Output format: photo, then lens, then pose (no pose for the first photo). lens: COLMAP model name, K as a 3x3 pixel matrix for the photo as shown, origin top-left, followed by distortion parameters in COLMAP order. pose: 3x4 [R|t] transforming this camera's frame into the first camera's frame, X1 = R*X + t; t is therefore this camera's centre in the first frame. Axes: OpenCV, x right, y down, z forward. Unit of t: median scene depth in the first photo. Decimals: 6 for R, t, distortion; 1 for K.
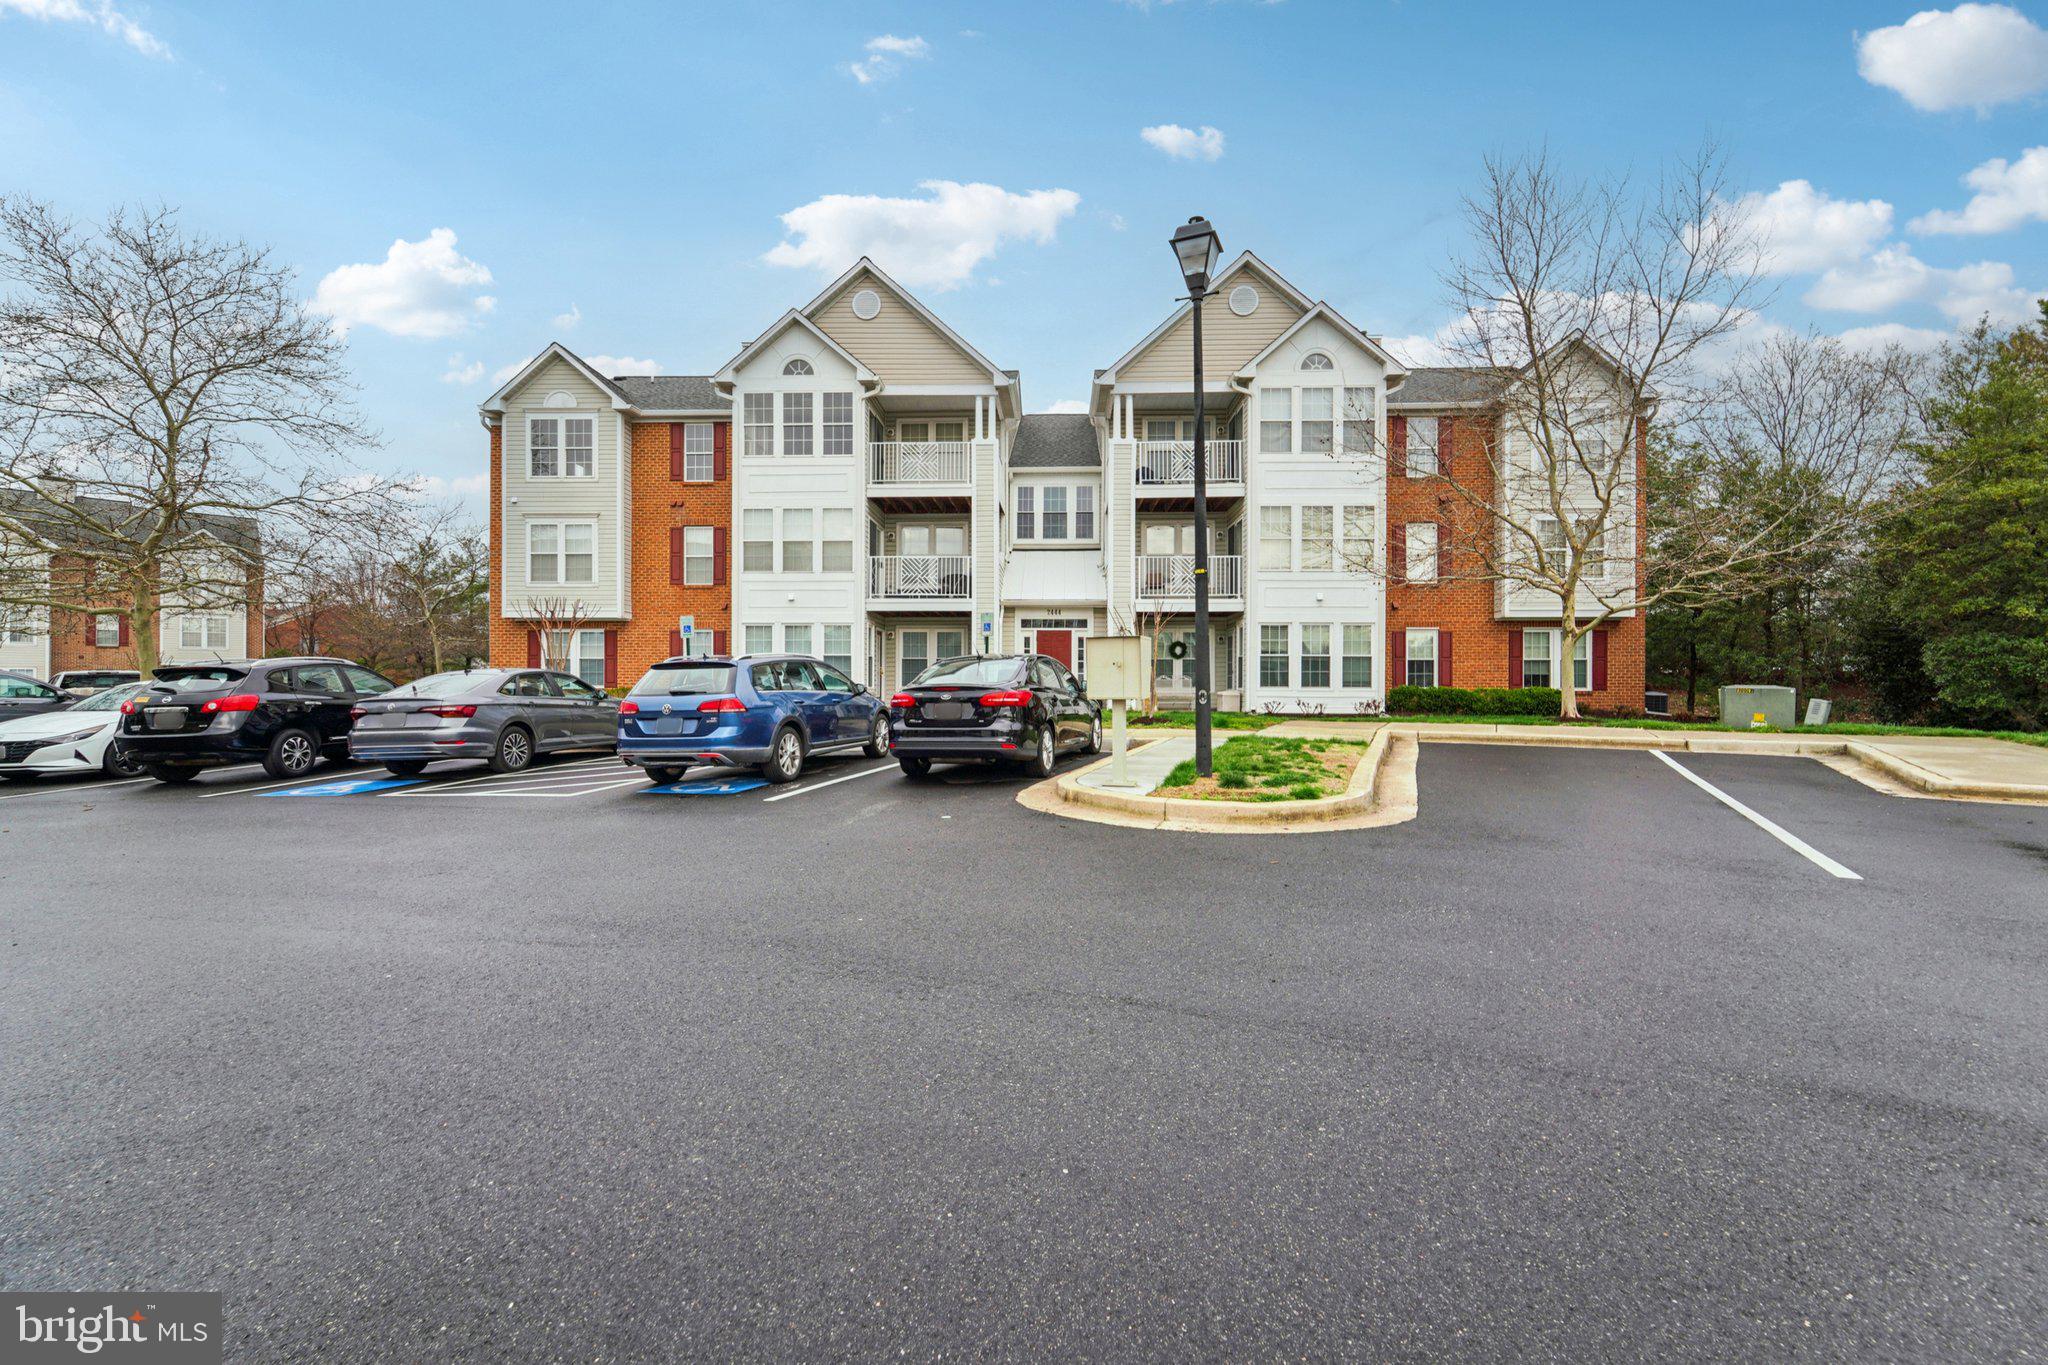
lens RADIAL K [[844.4, 0, 1037.4], [0, 844.4, 682.5], [0, 0, 1]] dist [-0.000830, -0.000074]
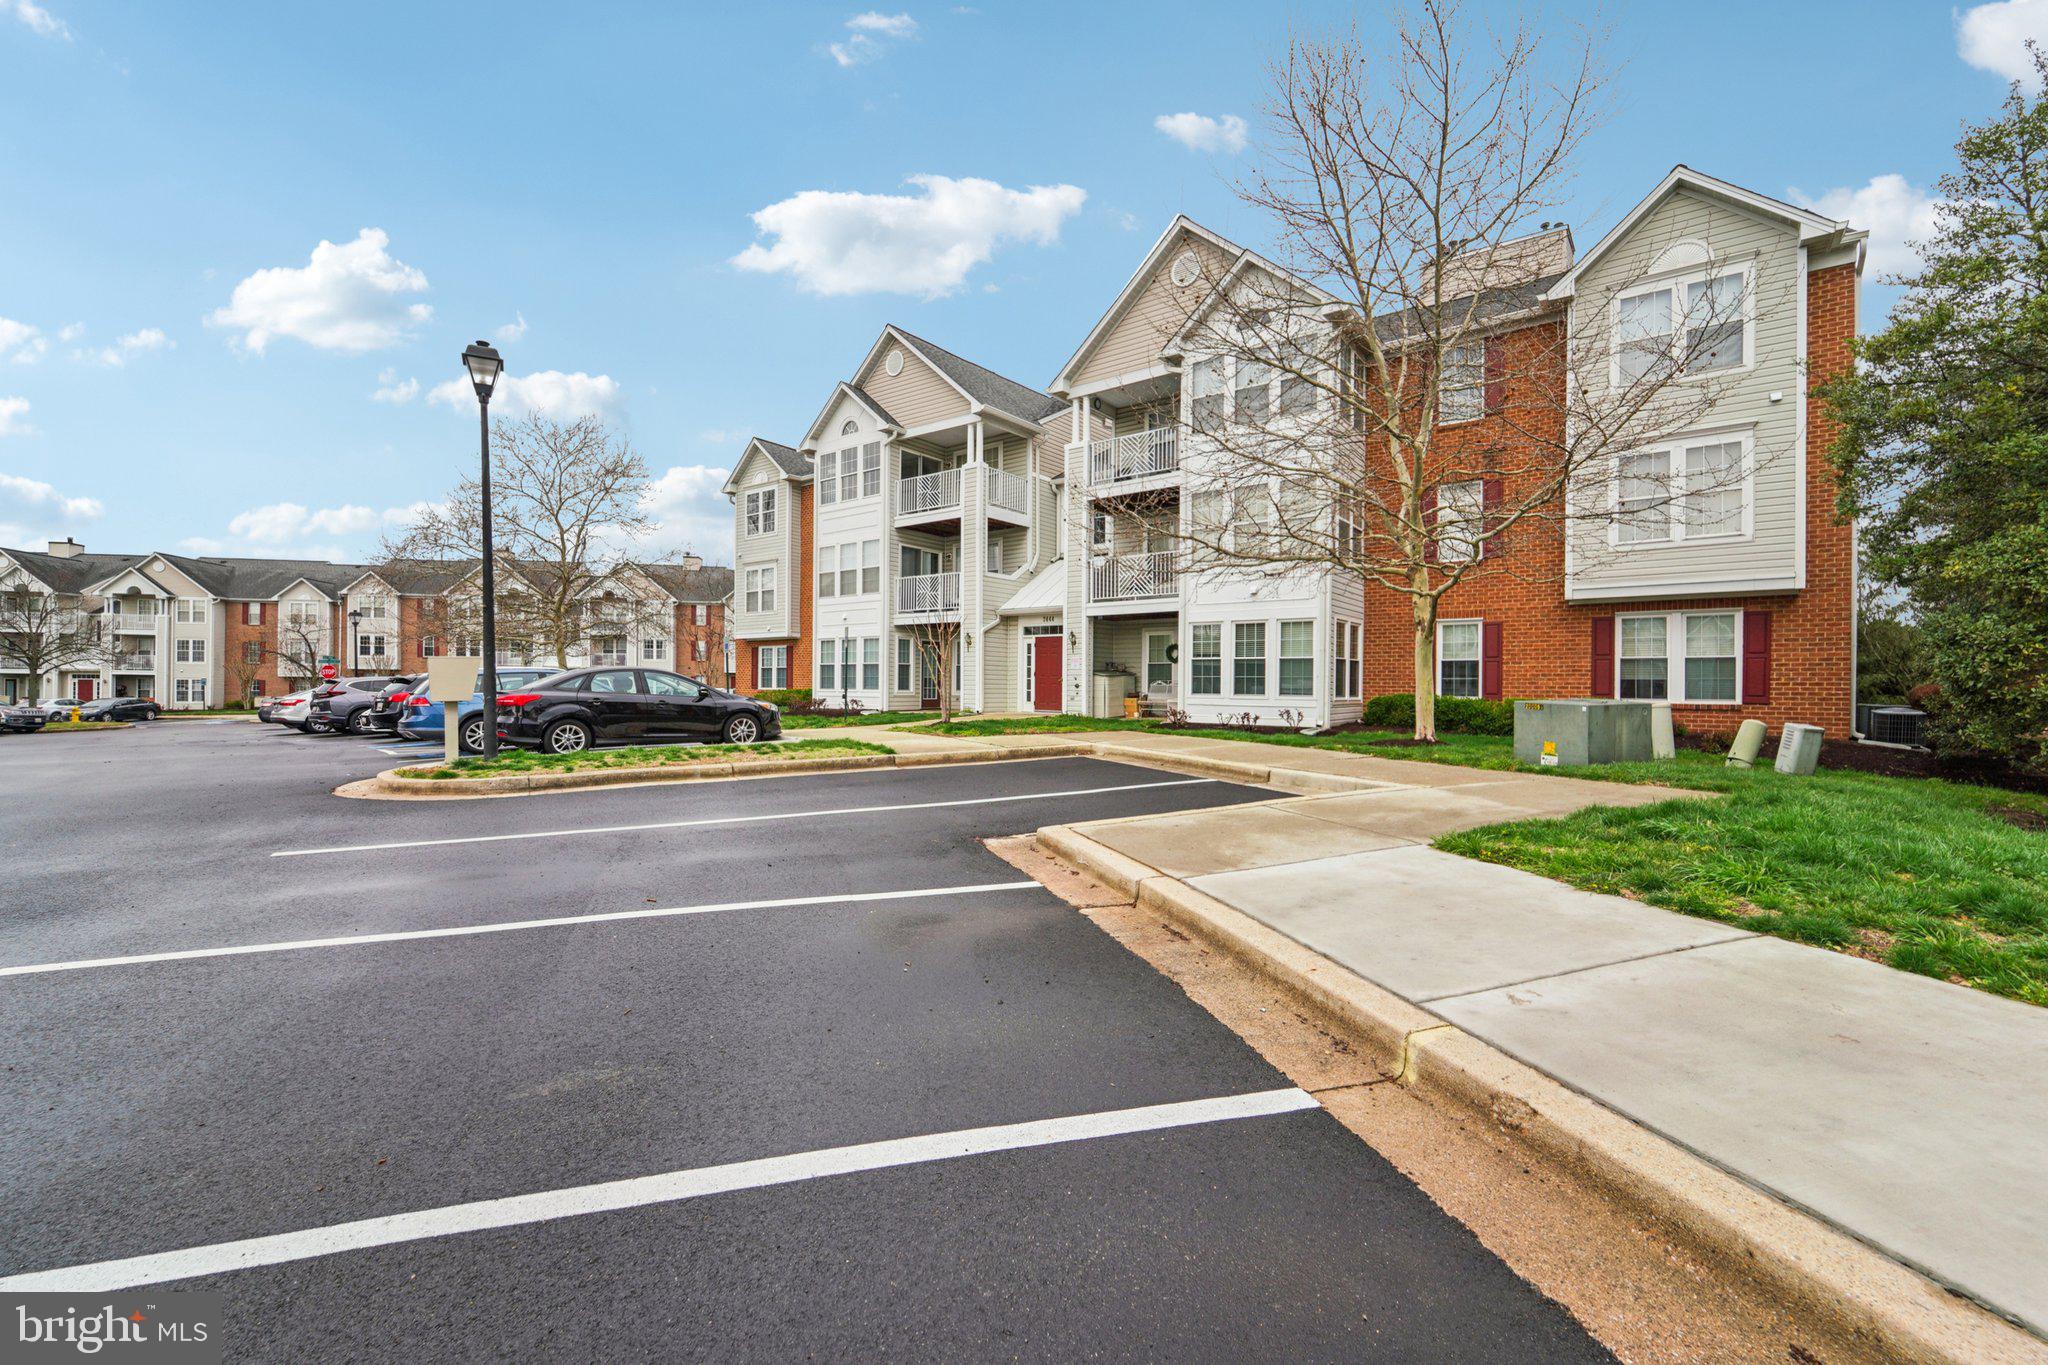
lens RADIAL K [[844.4, 0, 1037.4], [0, 844.4, 682.5], [0, 0, 1]] dist [-0.000830, -0.000074]
pose [[0.816029, 0.002898, -0.578004, 0.636039], [-0.001530, 0.999995, 0.002854, -0.008927], [0.578010, -0.001445, 0.816029, 0.160196]]
